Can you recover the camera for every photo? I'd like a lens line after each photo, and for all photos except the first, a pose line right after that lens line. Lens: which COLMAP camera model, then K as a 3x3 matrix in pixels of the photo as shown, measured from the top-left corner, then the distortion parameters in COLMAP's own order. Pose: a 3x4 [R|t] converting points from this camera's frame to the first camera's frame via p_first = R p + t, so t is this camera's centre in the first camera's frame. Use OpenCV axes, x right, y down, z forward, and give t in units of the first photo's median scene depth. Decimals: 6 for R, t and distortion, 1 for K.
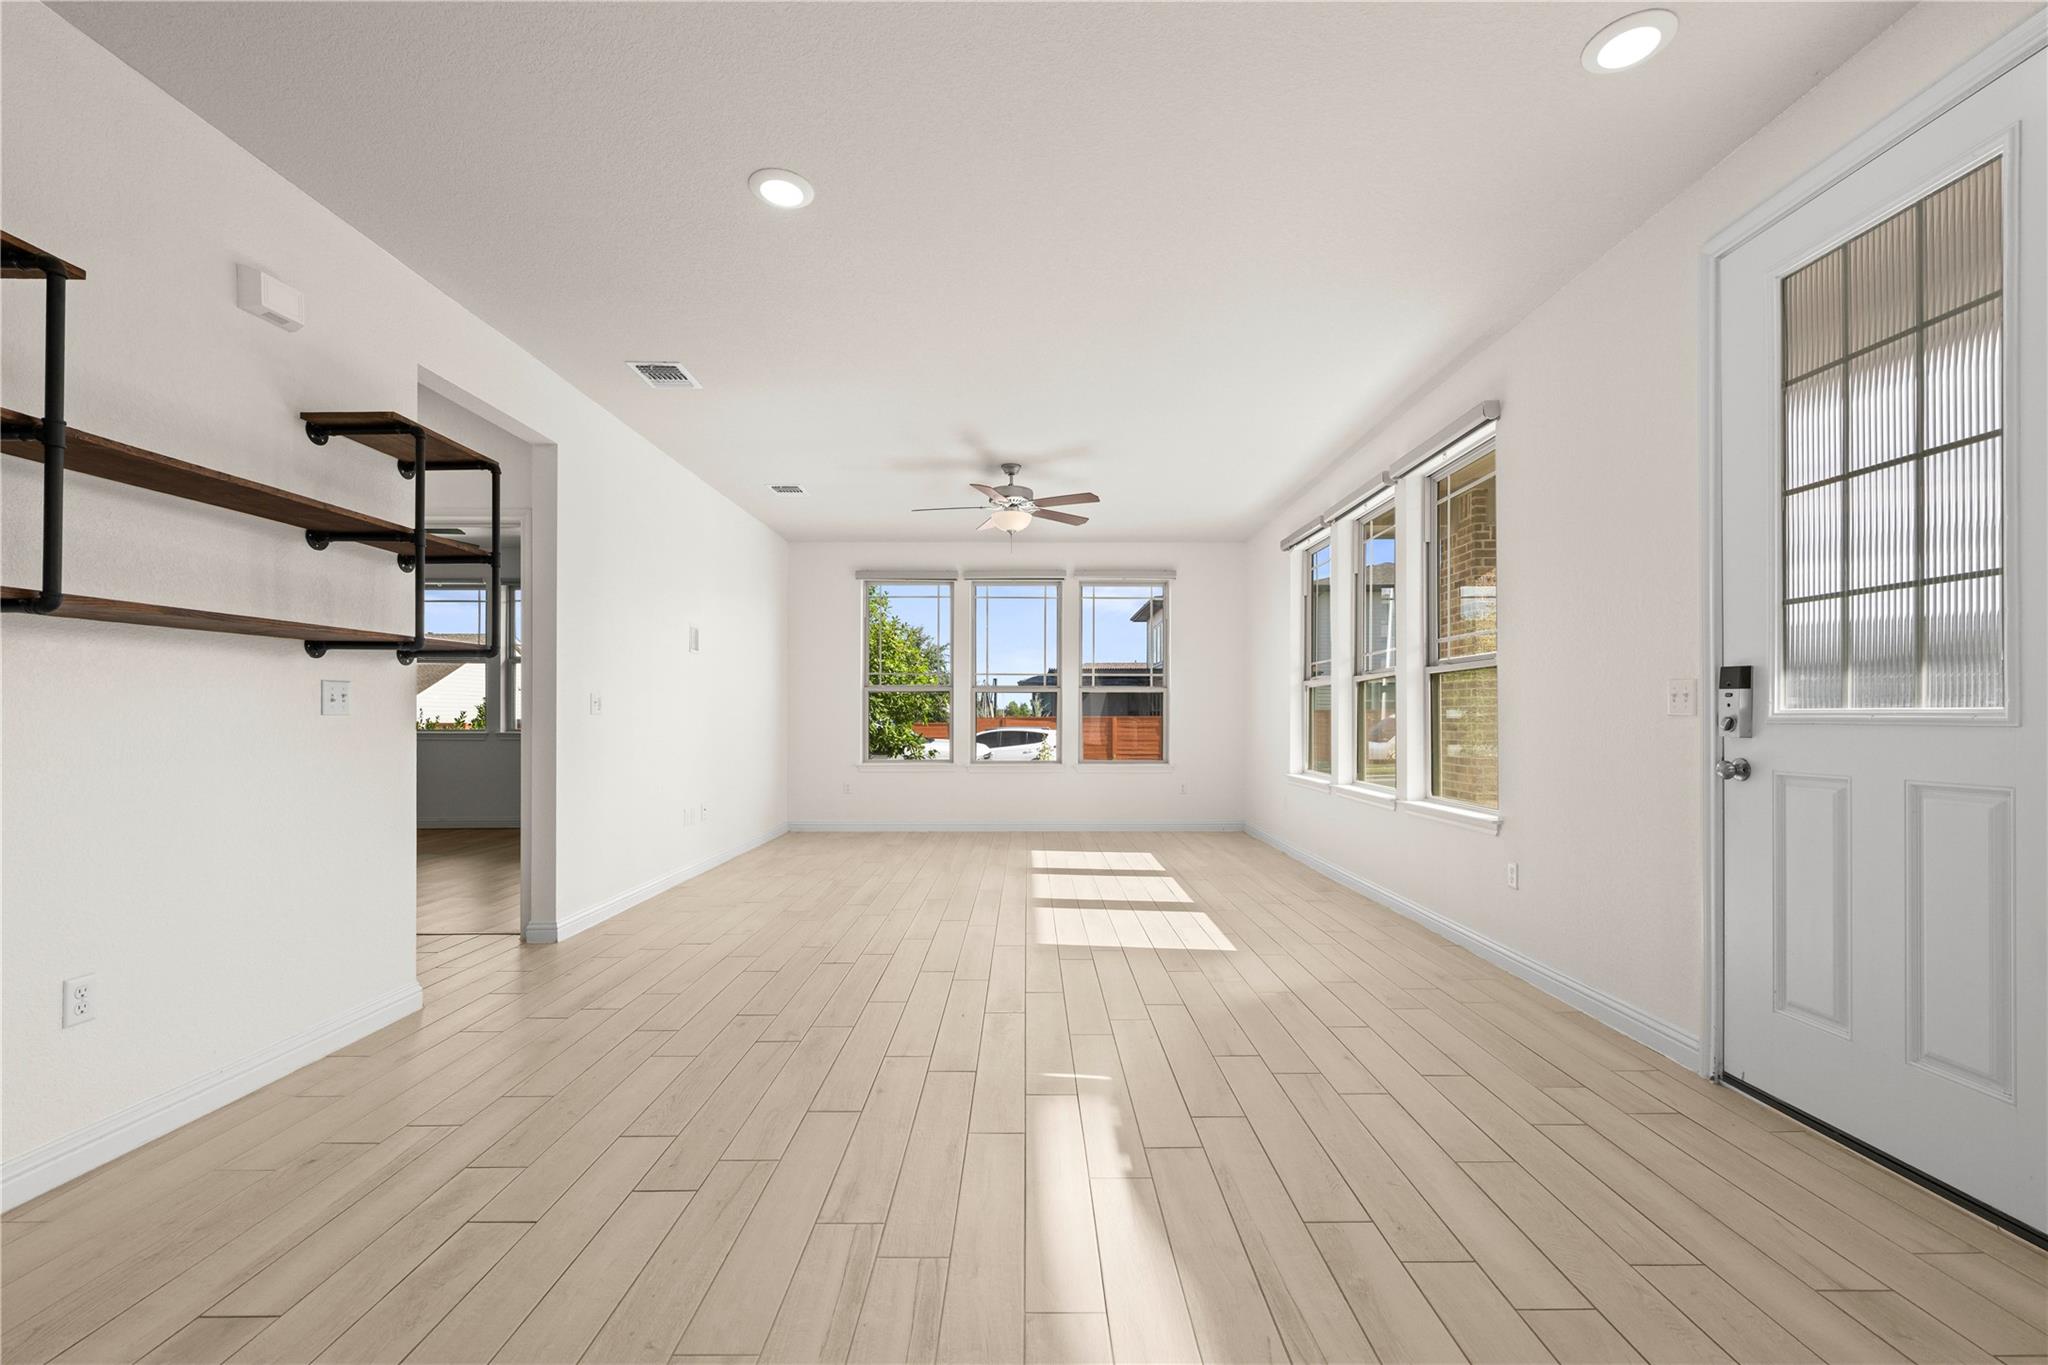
lens RADIAL K [[848.2, 0, 1033.7], [0, 848.2, 717.1], [0, 0, 1]] dist [0.000091, 0.000279]
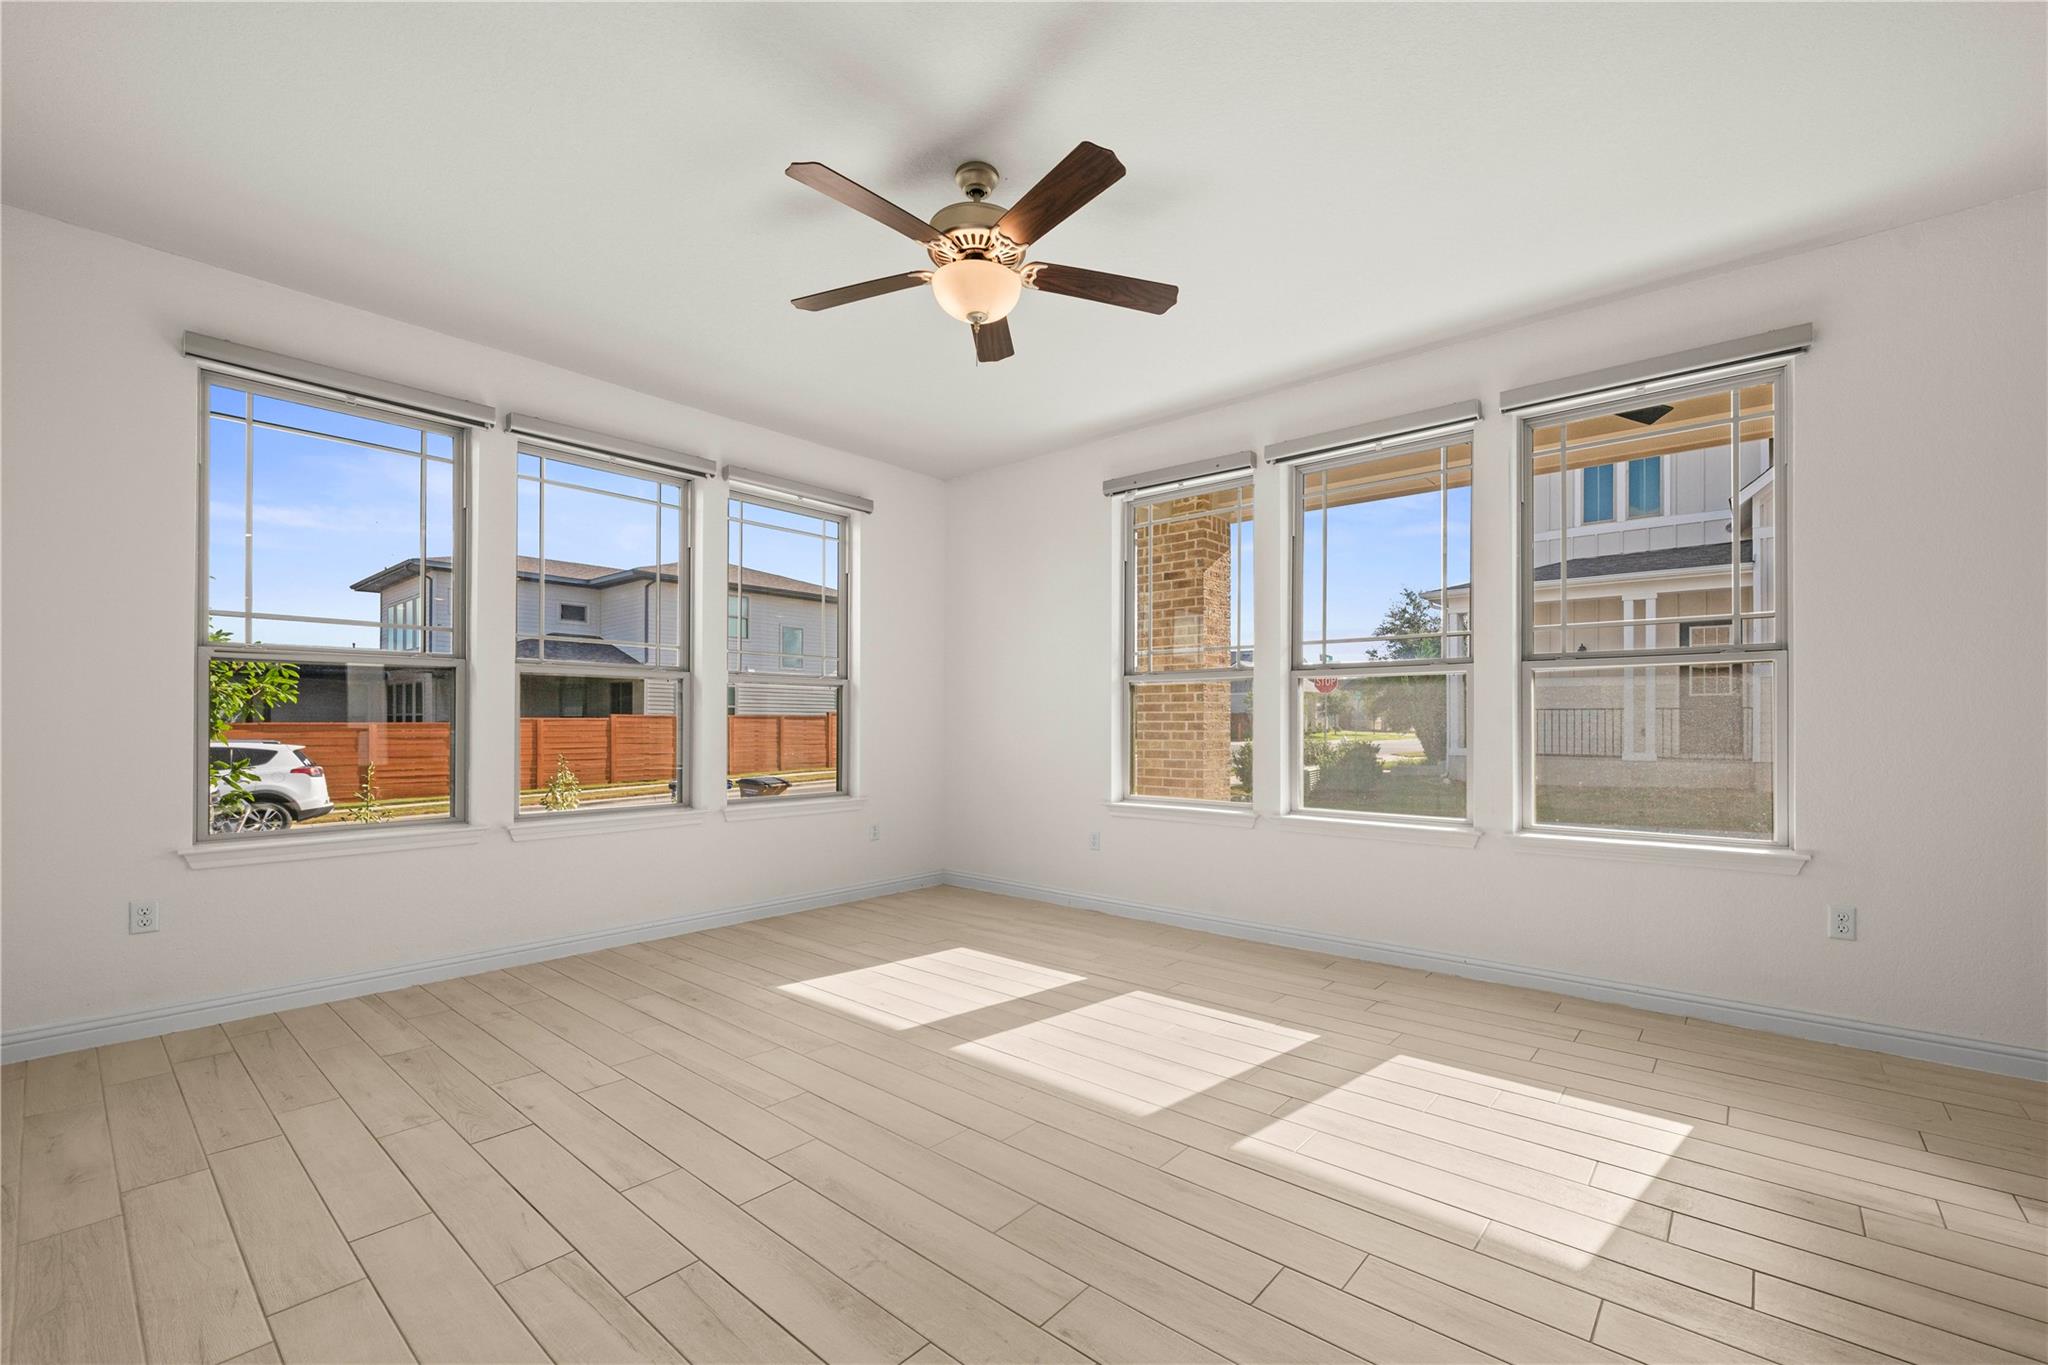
lens RADIAL K [[848.2, 0, 1033.7], [0, 848.2, 717.1], [0, 0, 1]] dist [0.000091, 0.000279]
pose [[0.656343, 0.005713, 0.754441, -0.295072], [-0.000413, 0.999974, -0.007212, -0.000610], [-0.754463, 0.004422, 0.656328, 0.571069]]
